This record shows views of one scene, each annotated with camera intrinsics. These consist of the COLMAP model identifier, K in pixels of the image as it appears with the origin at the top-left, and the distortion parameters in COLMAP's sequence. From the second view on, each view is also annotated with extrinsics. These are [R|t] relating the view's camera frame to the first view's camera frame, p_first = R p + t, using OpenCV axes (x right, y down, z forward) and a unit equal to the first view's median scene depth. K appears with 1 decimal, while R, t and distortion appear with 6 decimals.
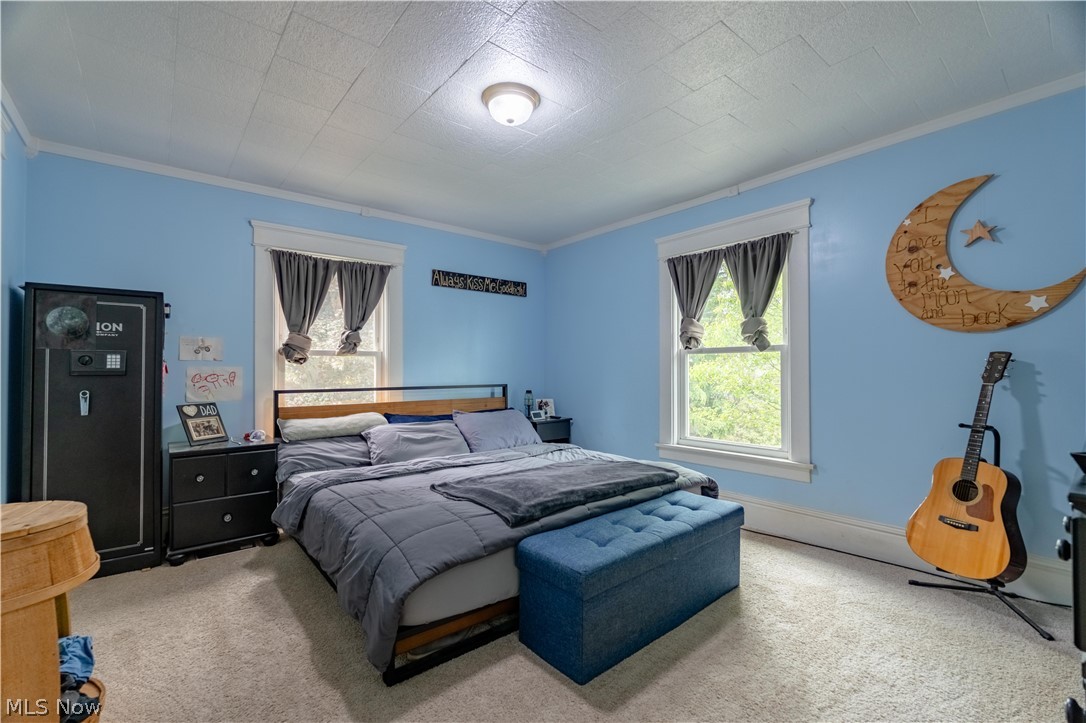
lens RADIAL K [[478.5, 0, 542.7], [0, 478.5, 363.7], [0, 0, 1]] dist [-0.003400, 0.000253]
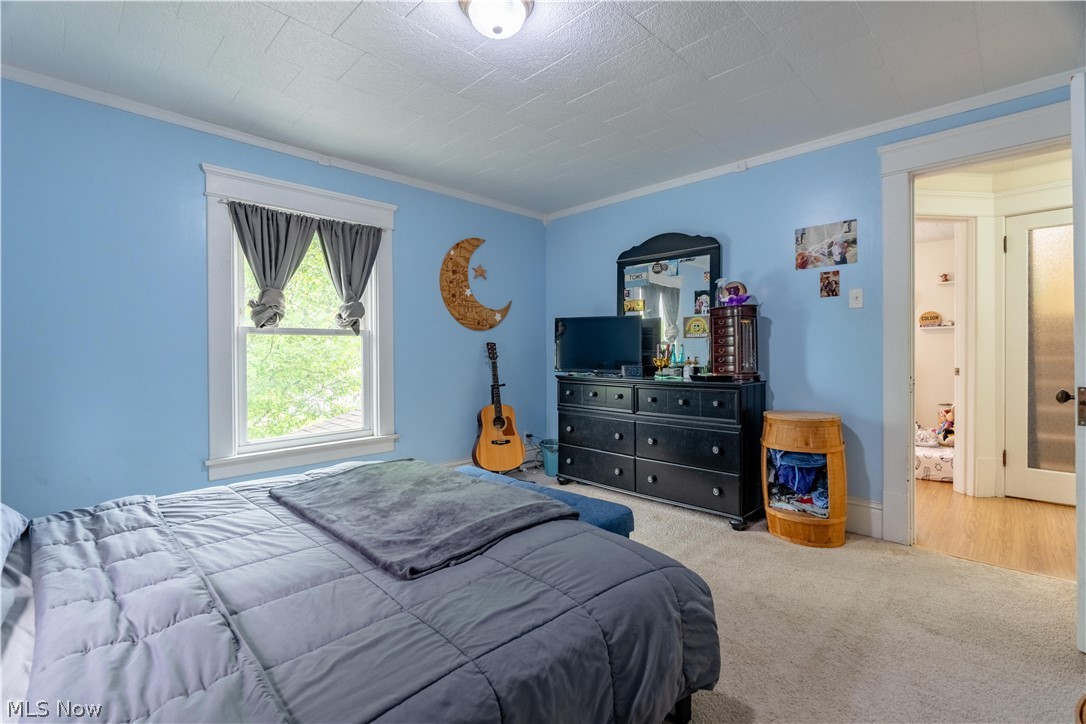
lens RADIAL K [[478.5, 0, 548.8], [0, 478.5, 352.6], [0, 0, 1]] dist [-0.003400, 0.000253]
pose [[-0.107405, 0.002625, 0.994212, -0.734887], [-0.005624, 0.999979, -0.003248, 0.014645], [-0.994199, -0.005940, -0.107388, 0.864986]]
